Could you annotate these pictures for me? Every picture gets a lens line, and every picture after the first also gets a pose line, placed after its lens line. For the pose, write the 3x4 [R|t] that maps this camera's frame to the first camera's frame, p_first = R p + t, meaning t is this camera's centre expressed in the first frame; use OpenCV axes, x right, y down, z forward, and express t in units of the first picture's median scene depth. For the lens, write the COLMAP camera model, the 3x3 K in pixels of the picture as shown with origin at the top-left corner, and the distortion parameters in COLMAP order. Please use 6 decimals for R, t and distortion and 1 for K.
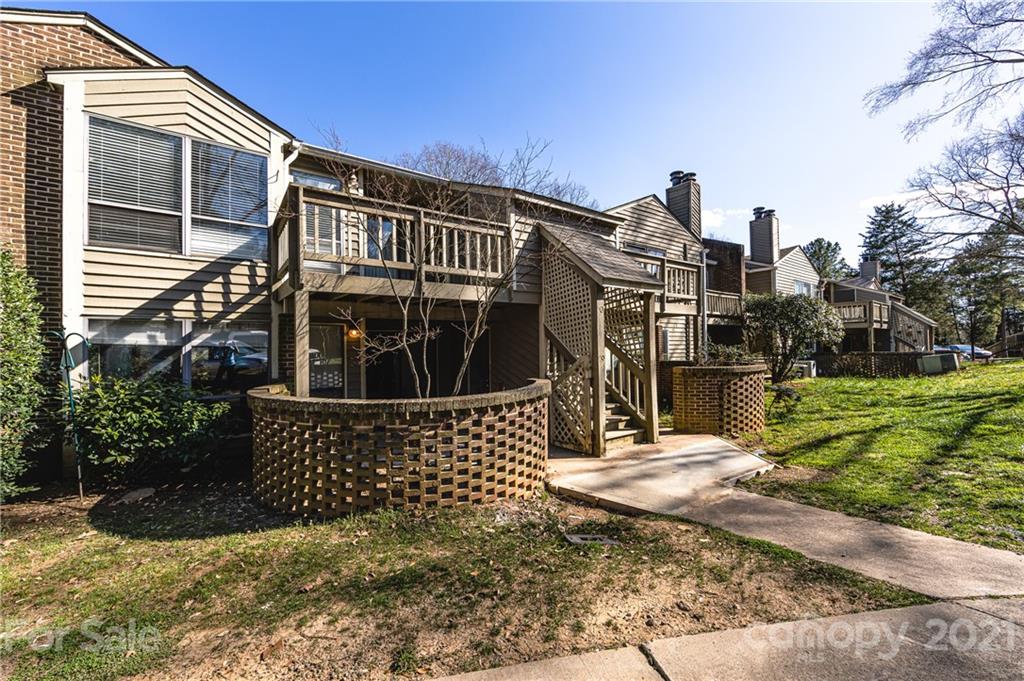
lens RADIAL K [[404.5, 0, 509.7], [0, 404.5, 340.6], [0, 0, 1]] dist [0.001110, -0.000778]
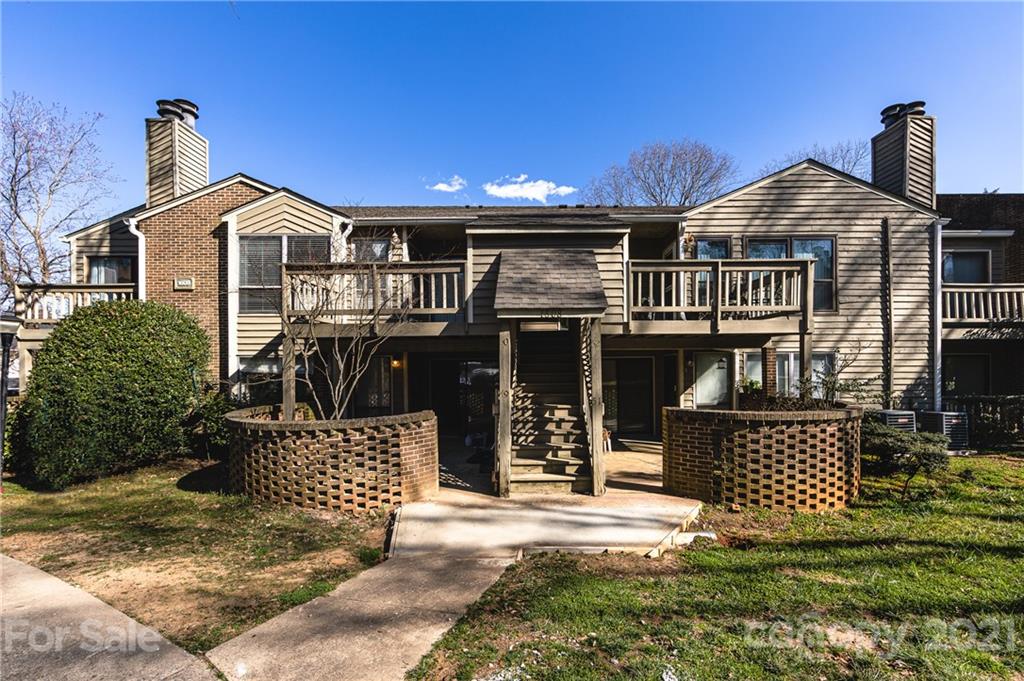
lens RADIAL K [[404.5, 0, 465.8], [0, 404.5, 372.3], [0, 0, 1]] dist [0.001110, -0.000778]
pose [[0.810973, 0.011025, -0.584979, 0.633652], [0.005586, 0.999631, 0.026583, -0.028603], [0.585056, -0.024825, 0.810613, 0.162799]]
